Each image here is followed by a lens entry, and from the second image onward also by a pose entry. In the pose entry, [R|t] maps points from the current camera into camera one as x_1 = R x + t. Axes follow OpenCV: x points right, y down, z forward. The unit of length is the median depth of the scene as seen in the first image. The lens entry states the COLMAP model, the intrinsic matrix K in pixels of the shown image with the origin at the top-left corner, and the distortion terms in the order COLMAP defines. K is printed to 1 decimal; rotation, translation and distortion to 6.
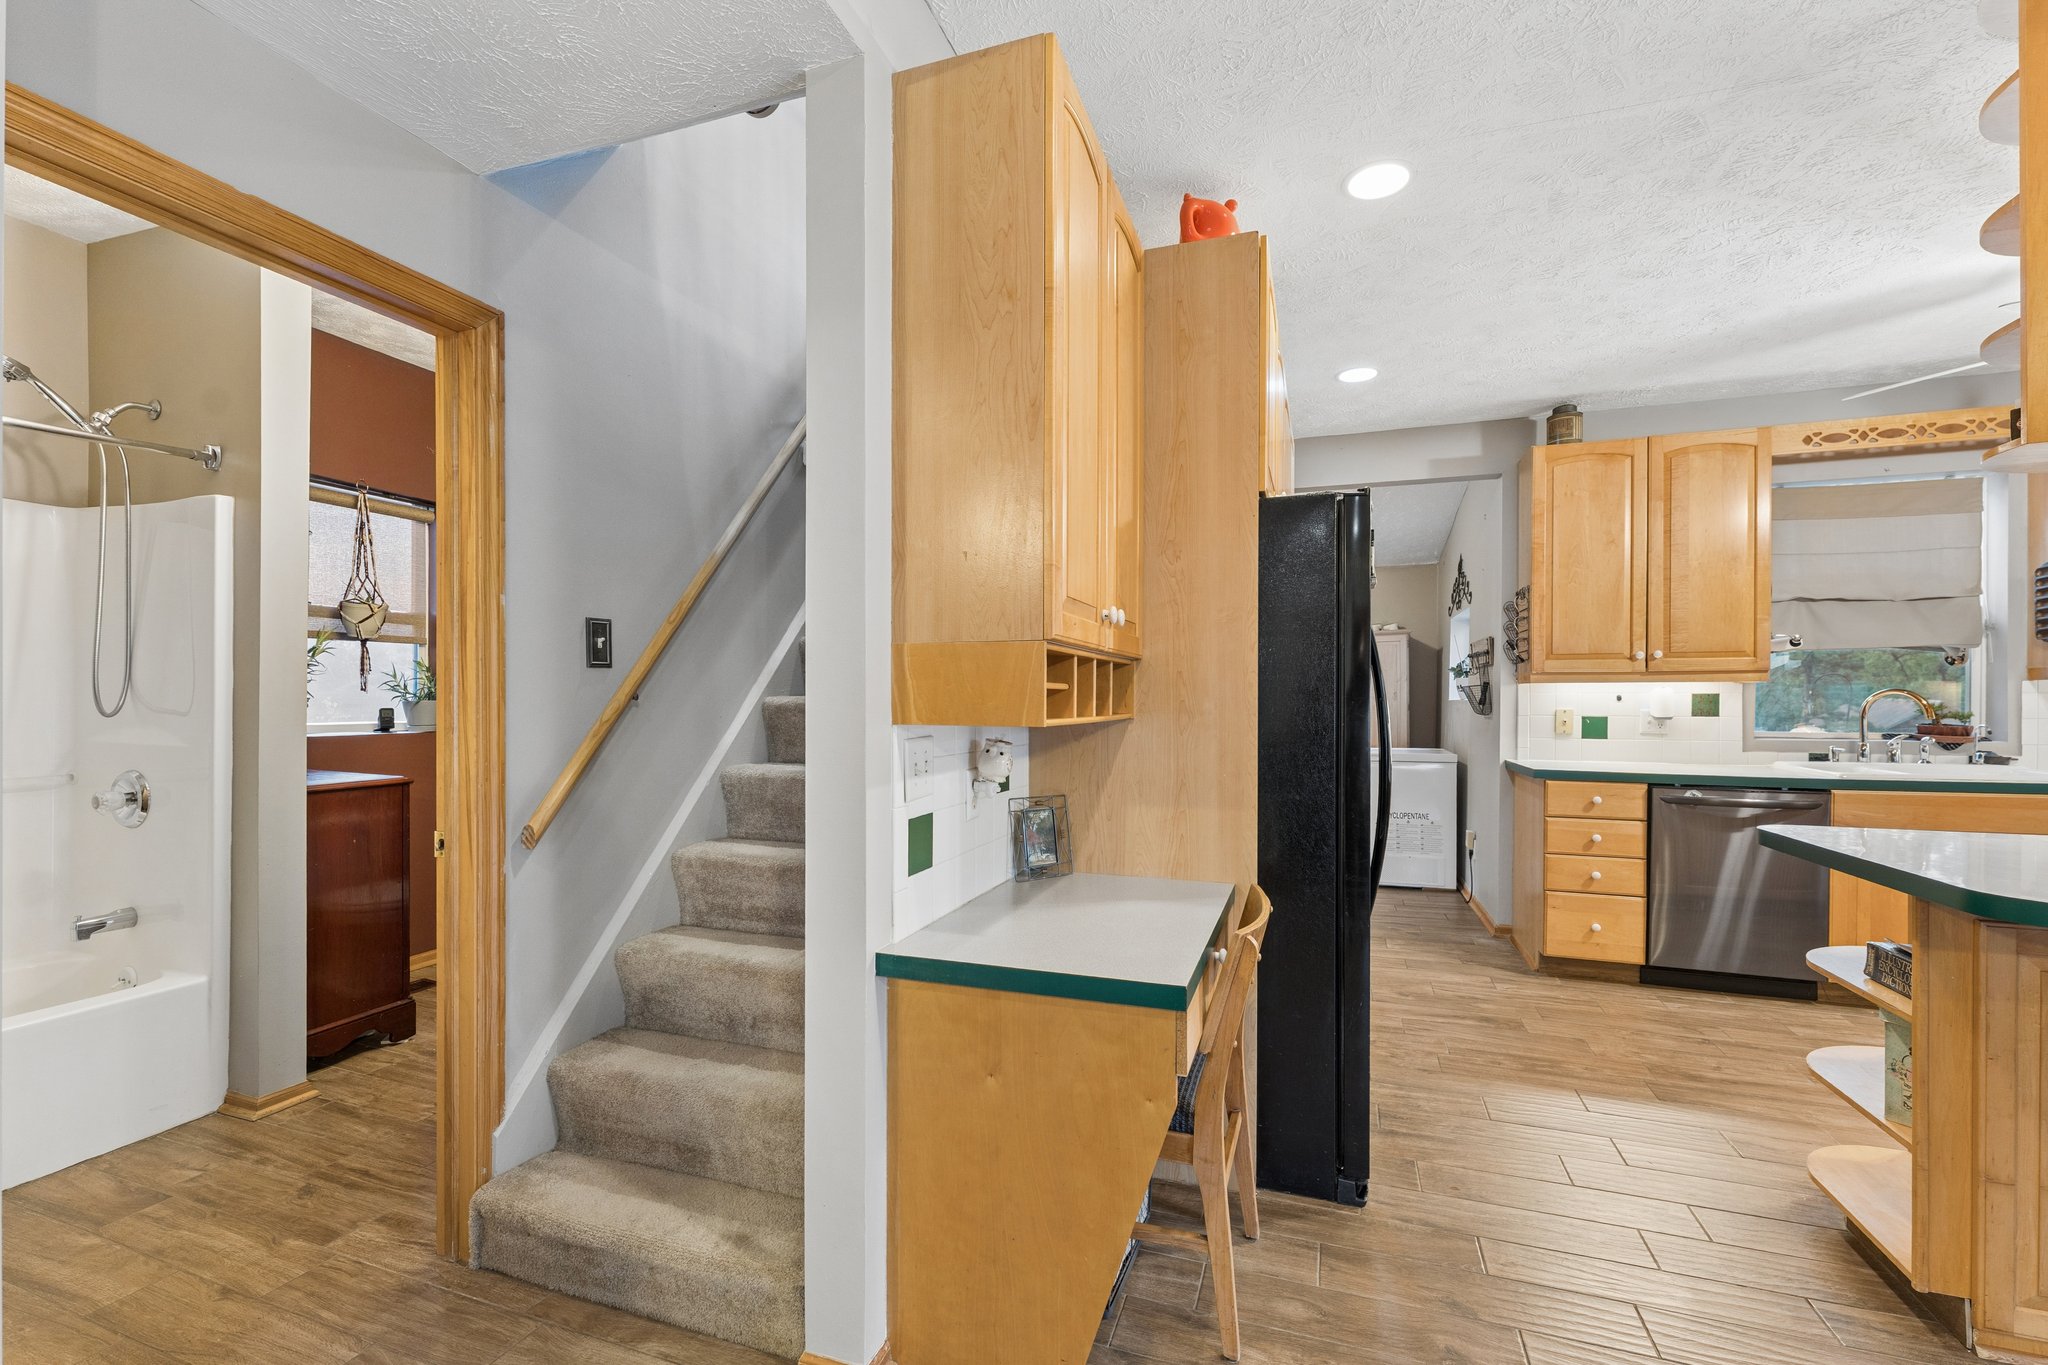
lens RADIAL K [[841.3, 0, 1030.1], [0, 841.3, 701.8], [0, 0, 1]] dist [0.002573, -0.000075]
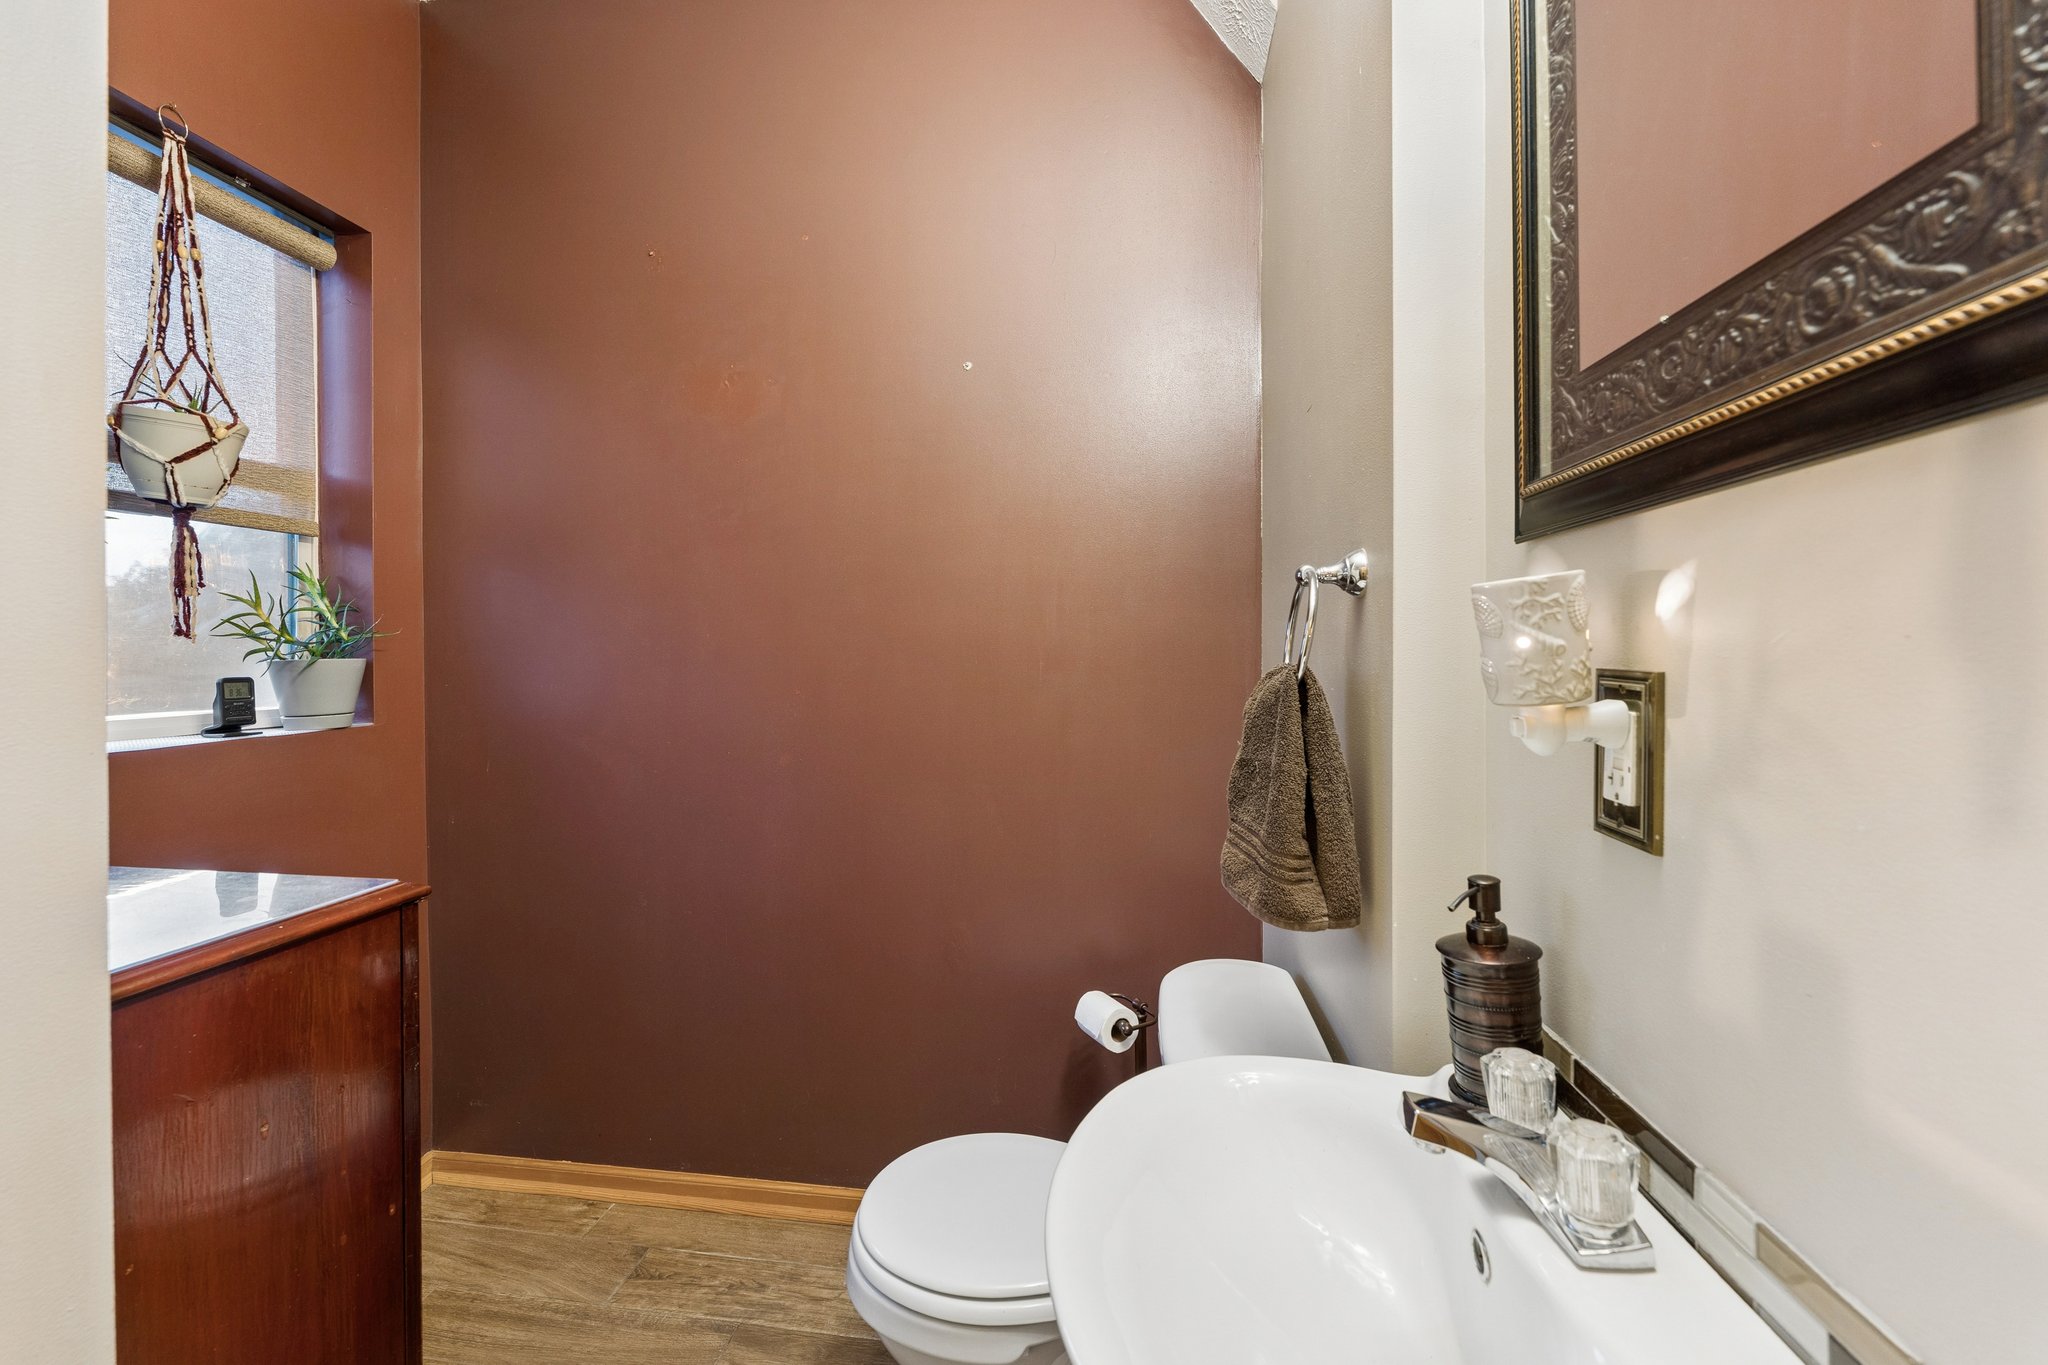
lens RADIAL K [[841.3, 0, 1014.4], [0, 841.3, 663.6], [0, 0, 1]] dist [0.002573, -0.000075]
pose [[0.980594, -0.011443, 0.195715, -0.466112], [0.009928, 0.999913, 0.008724, 0.000449], [-0.195798, -0.006611, 0.980622, 0.510989]]
